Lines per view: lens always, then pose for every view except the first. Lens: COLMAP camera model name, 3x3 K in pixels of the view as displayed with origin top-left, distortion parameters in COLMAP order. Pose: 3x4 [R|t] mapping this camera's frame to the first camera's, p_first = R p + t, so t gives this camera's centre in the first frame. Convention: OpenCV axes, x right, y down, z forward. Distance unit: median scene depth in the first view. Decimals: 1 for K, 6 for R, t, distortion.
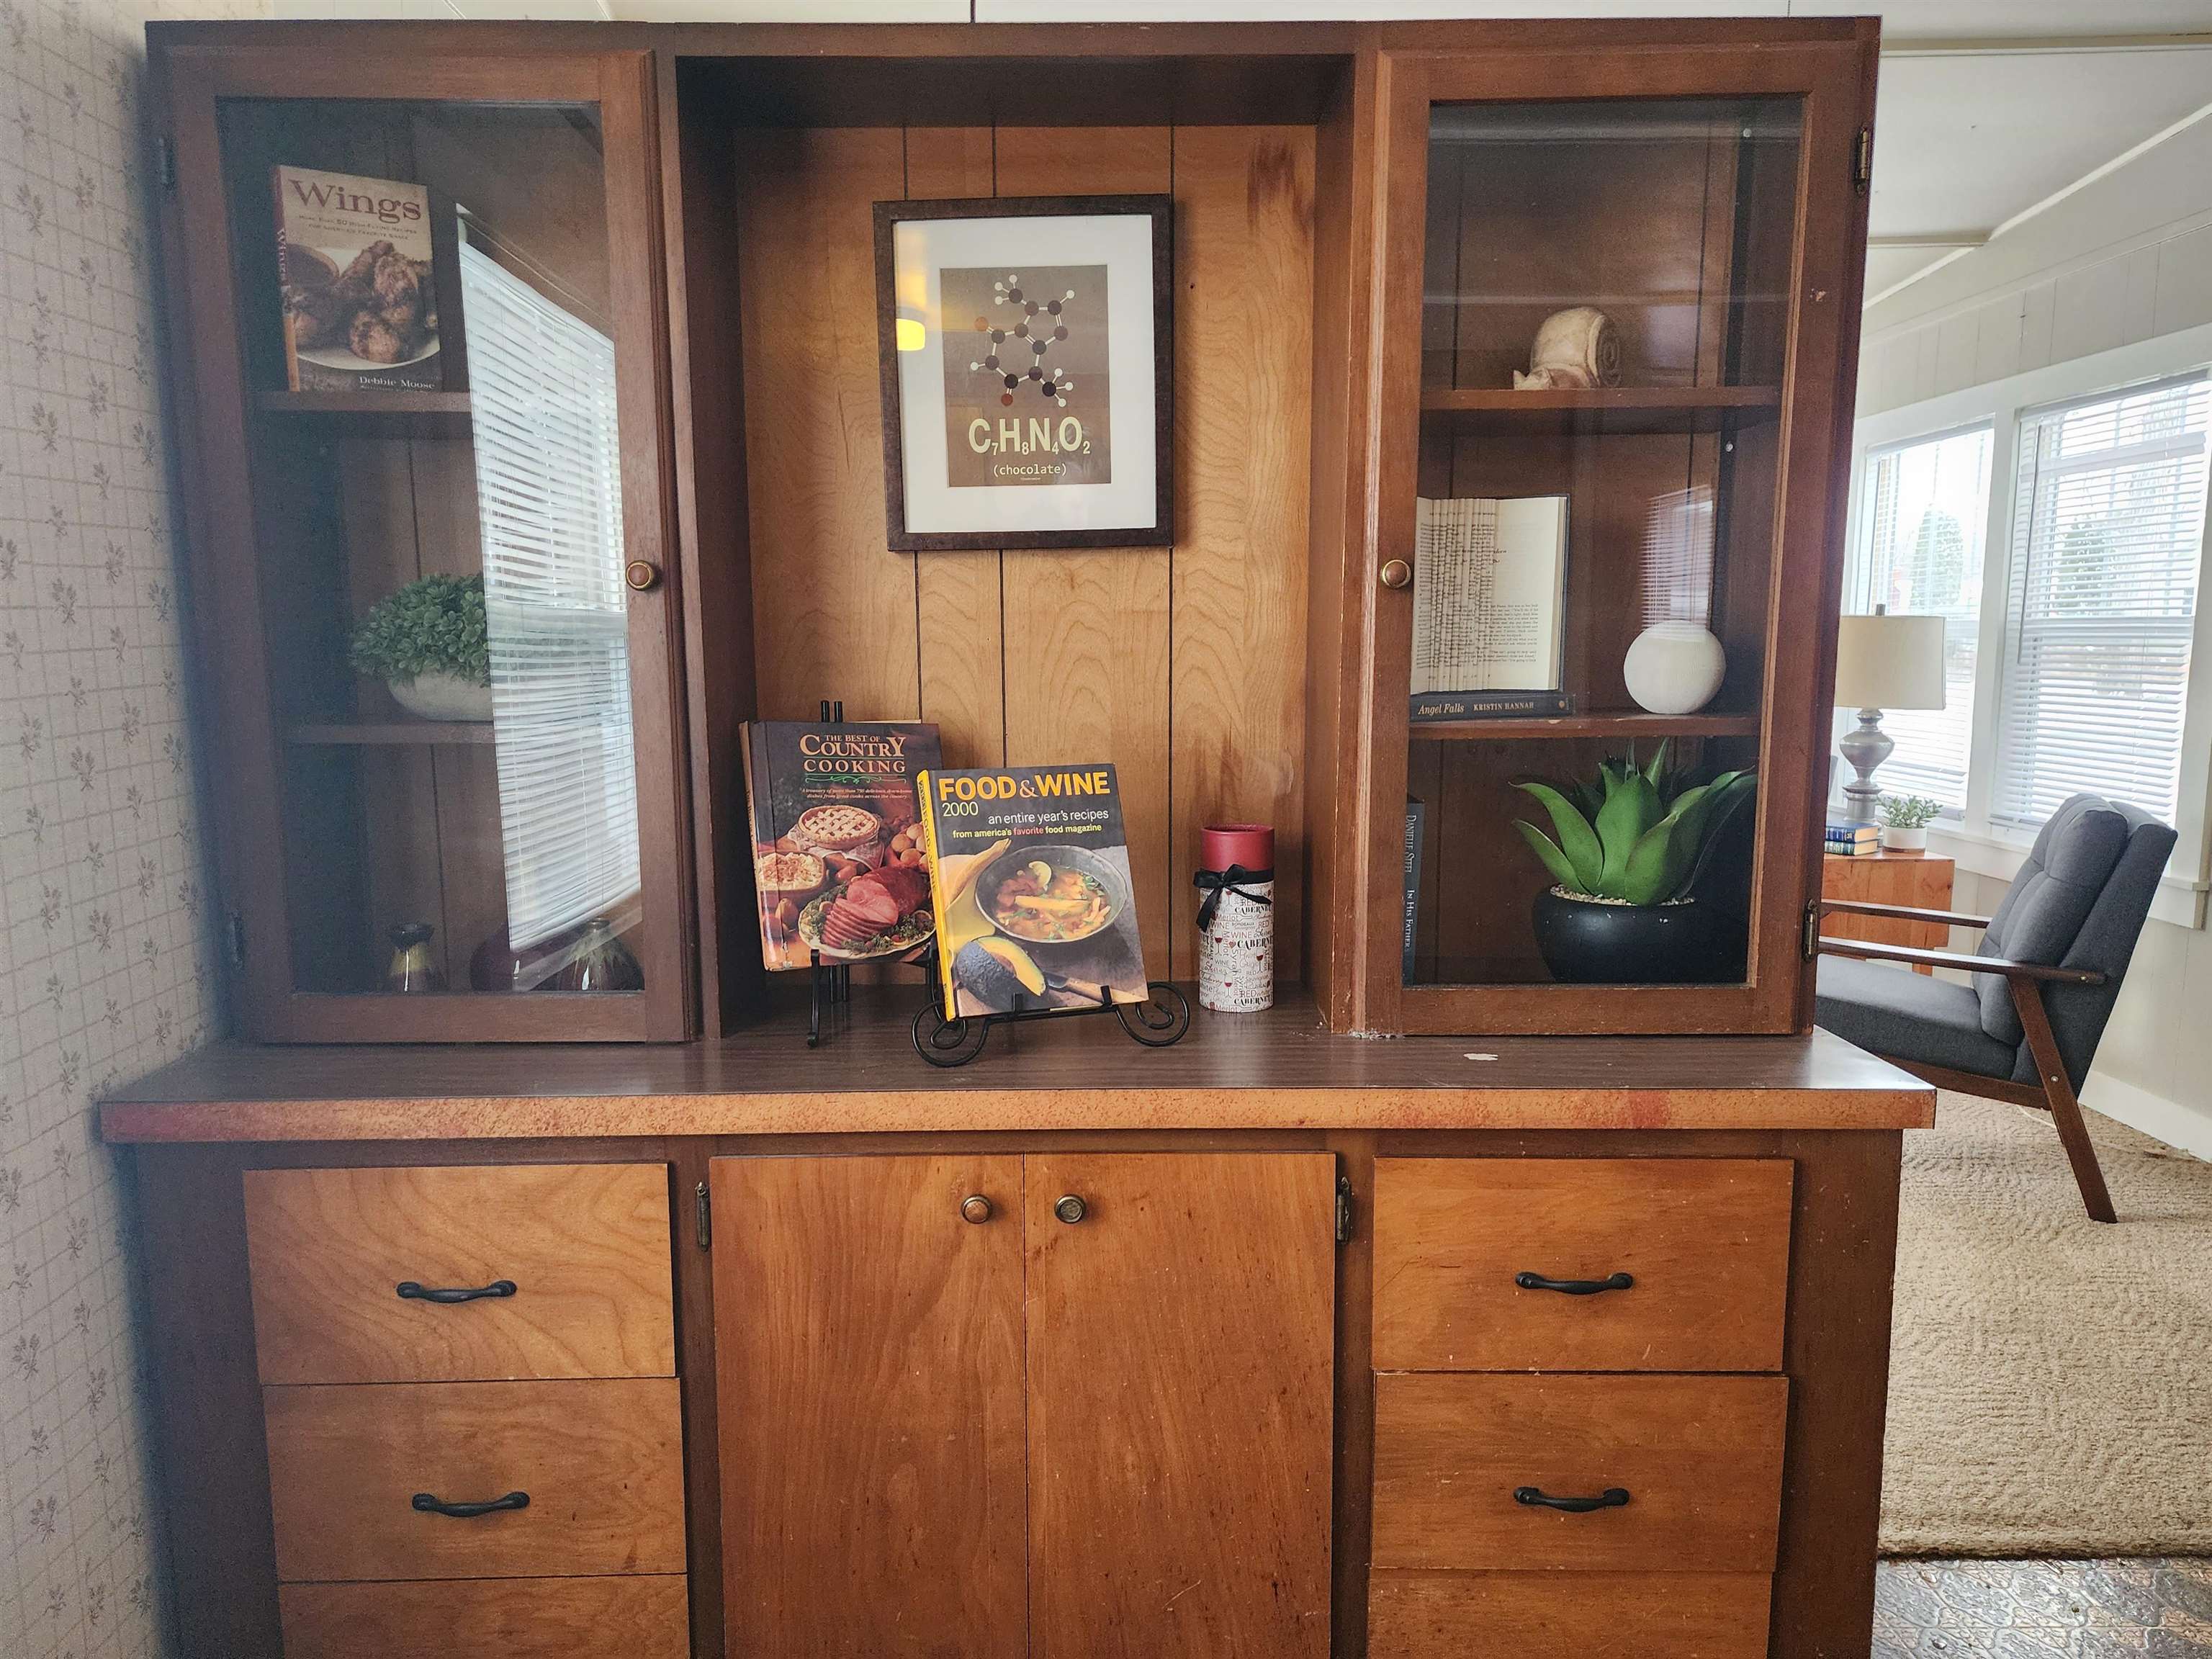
lens RADIAL K [[1482.7, 0, 1099.9], [0, 1482.7, 837.1], [0, 0, 1]] dist [0.103356, -0.099662]
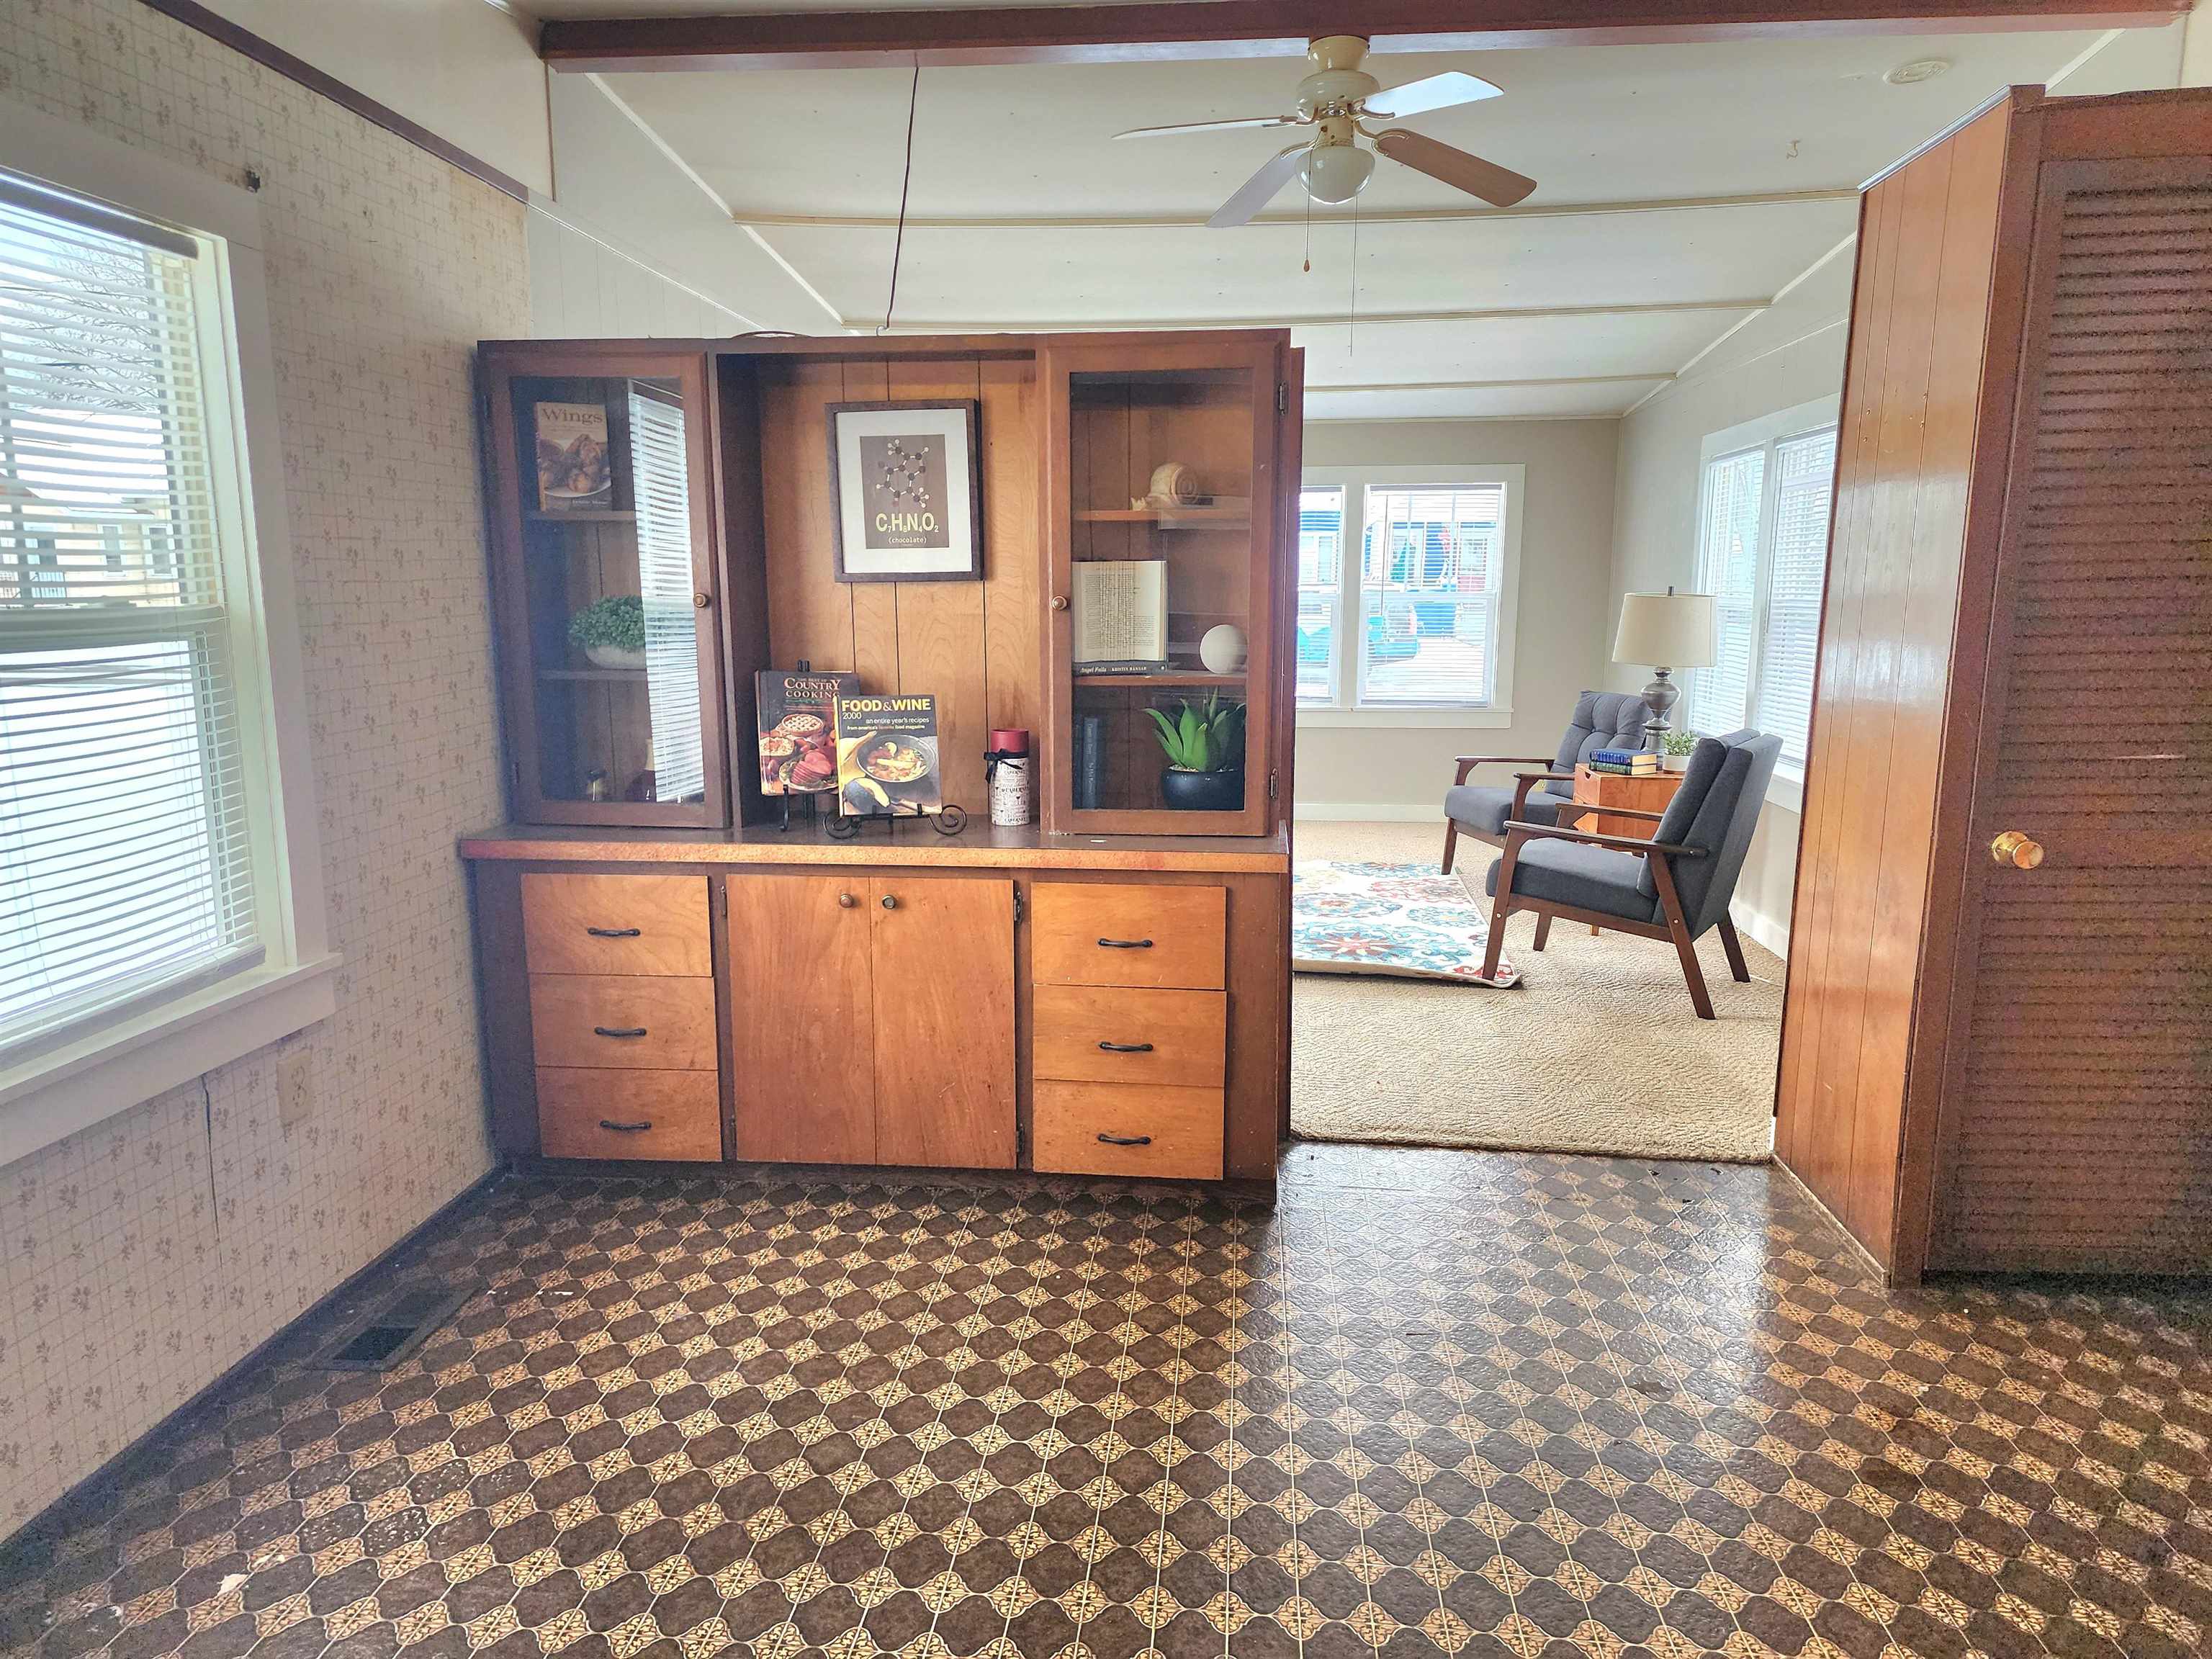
lens RADIAL K [[1471.3, 0, 1106.0], [0, 1471.3, 829.5], [0, 0, 1]] dist [0.194511, -0.367128]
pose [[0.992707, 0.022176, -0.118494, 0.493898], [-0.018281, 0.999260, 0.033855, 0.061655], [0.119157, -0.031442, 0.992377, -0.977625]]
